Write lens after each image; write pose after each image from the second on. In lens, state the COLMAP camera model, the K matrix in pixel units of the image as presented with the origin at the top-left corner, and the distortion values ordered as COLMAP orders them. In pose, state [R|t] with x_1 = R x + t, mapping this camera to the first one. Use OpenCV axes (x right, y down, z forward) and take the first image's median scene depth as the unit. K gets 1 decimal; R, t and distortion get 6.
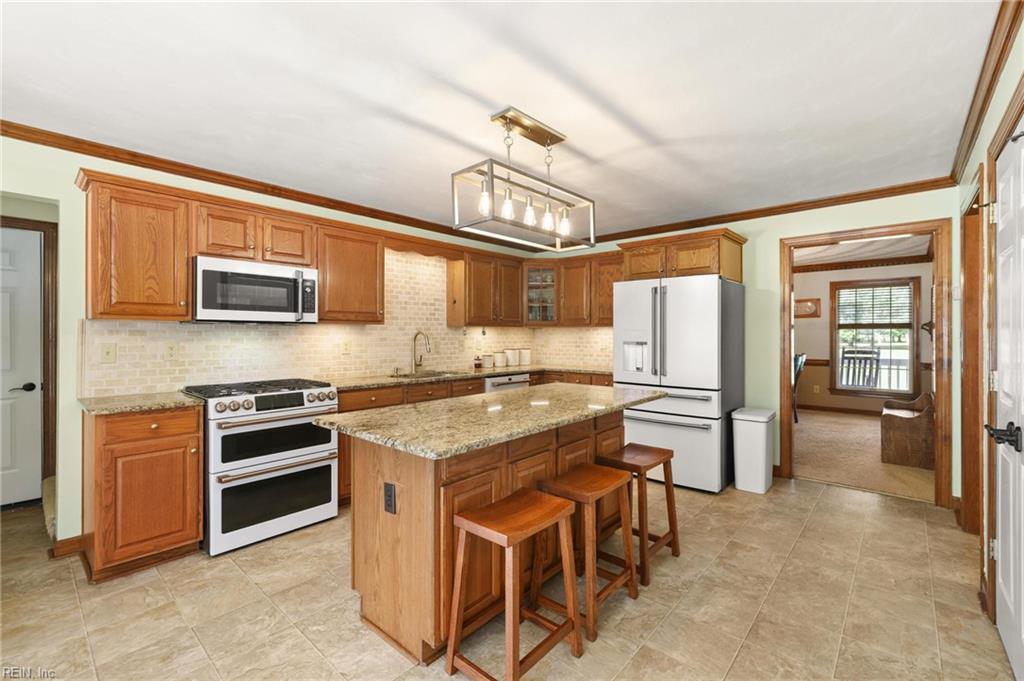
lens RADIAL K [[438.7, 0, 512.4], [0, 438.7, 333.9], [0, 0, 1]] dist [-0.001117, -0.000048]
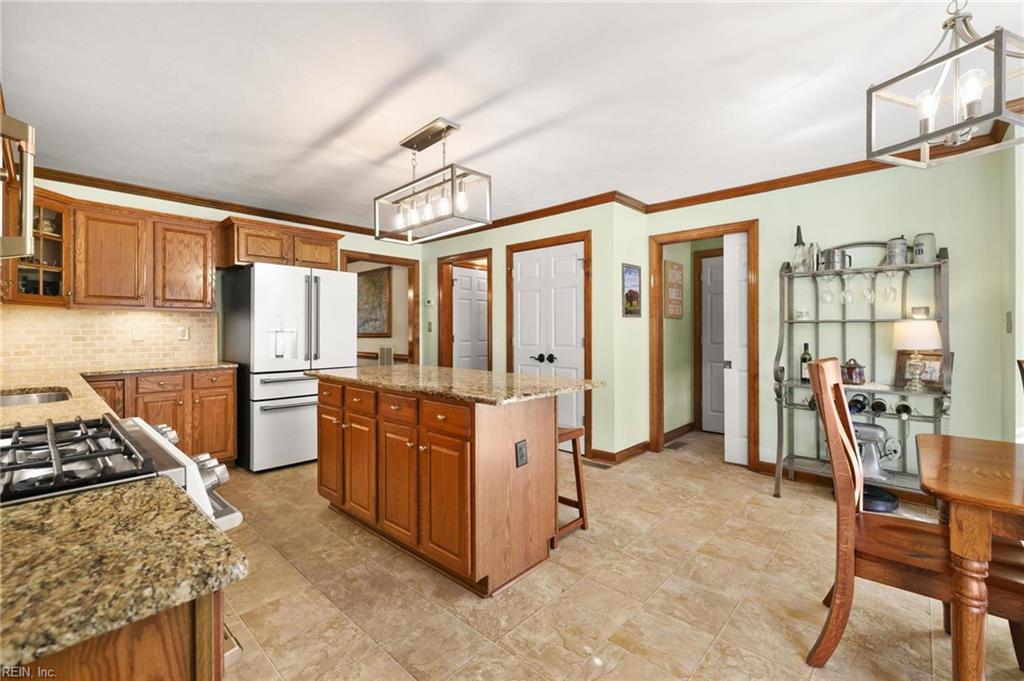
lens RADIAL K [[438.7, 0, 512.4], [0, 438.7, 333.9], [0, 0, 1]] dist [-0.001117, -0.000048]
pose [[0.019449, -0.010369, 0.999757, -0.918013], [-0.000200, 0.999946, 0.010374, 0.027372], [-0.999811, -0.000402, 0.019446, 0.639143]]
